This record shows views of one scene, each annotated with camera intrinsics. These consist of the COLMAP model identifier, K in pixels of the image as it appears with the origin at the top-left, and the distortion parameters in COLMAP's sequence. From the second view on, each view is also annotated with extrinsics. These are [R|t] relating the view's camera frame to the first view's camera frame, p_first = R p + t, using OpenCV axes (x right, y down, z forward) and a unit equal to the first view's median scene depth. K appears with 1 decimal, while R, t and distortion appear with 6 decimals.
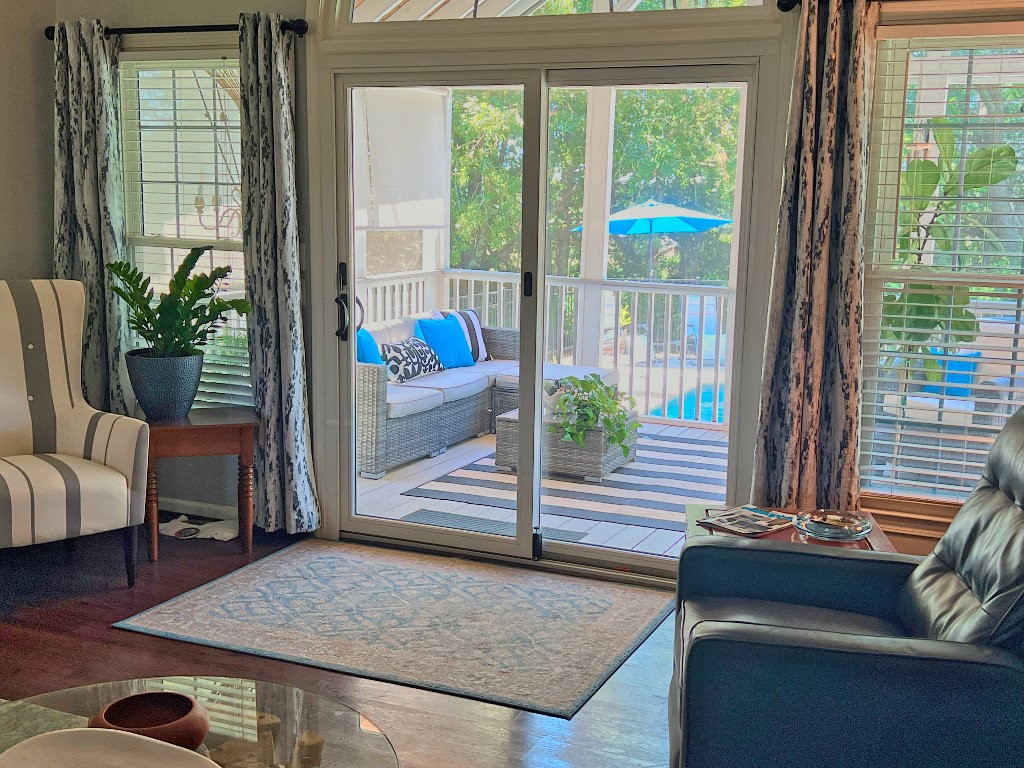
lens RADIAL K [[1188.8, 0, 514.2], [0, 1188.8, 387.8], [0, 0, 1]] dist [0.048444, 0.000000]
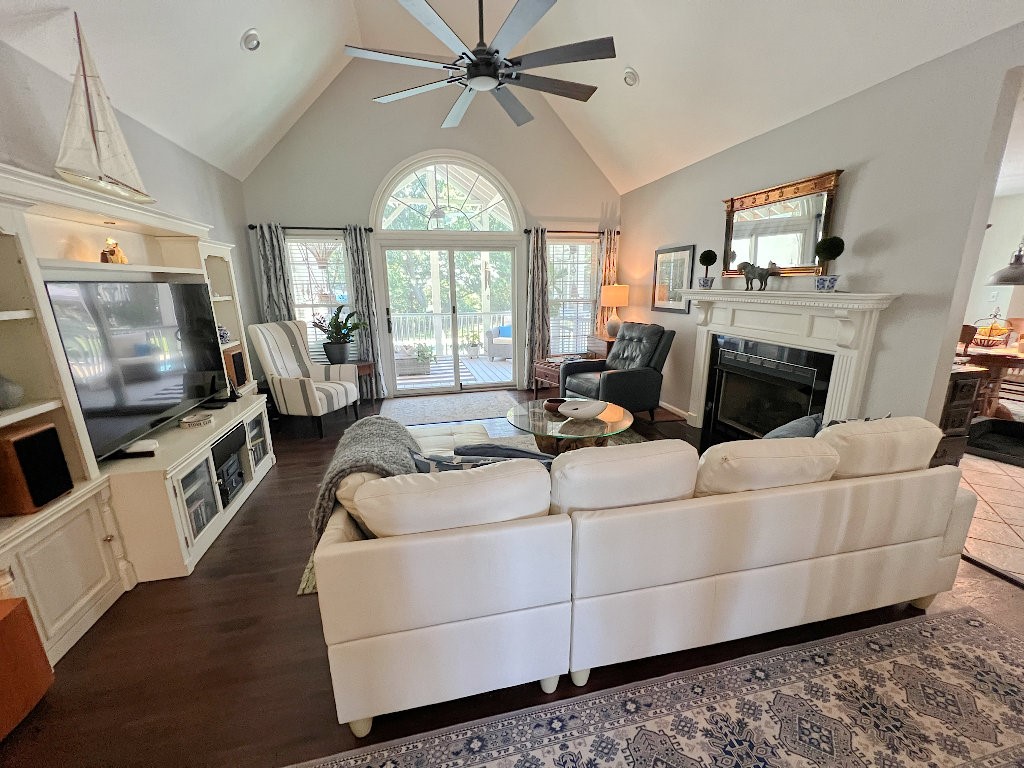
lens RADIAL K [[409.4, 0, 509.0], [0, 409.4, 384.0], [0, 0, 1]] dist [0.000624, -0.000178]
pose [[0.804319, -0.168694, 0.569748, -0.546893], [0.126221, 0.985476, 0.113598, 0.008255], [-0.580636, -0.019454, 0.813931, -0.052307]]
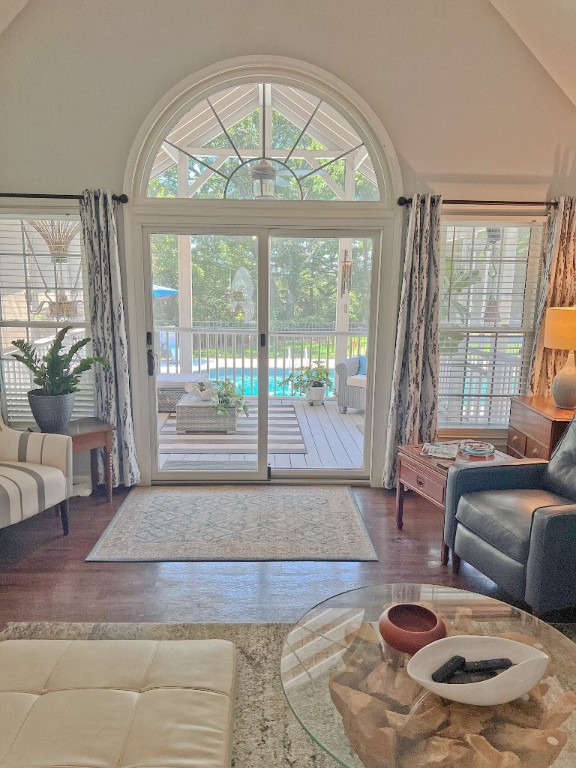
lens RADIAL K [[576.0, 0, 282.6], [0, 576.0, 388.2], [0, 0, 1]] dist [0.030673, -0.009268]
pose [[0.907661, -0.088725, 0.410218, -0.336035], [0.074397, 0.995934, 0.050795, -0.052432], [-0.413057, -0.015585, 0.910572, 0.131156]]
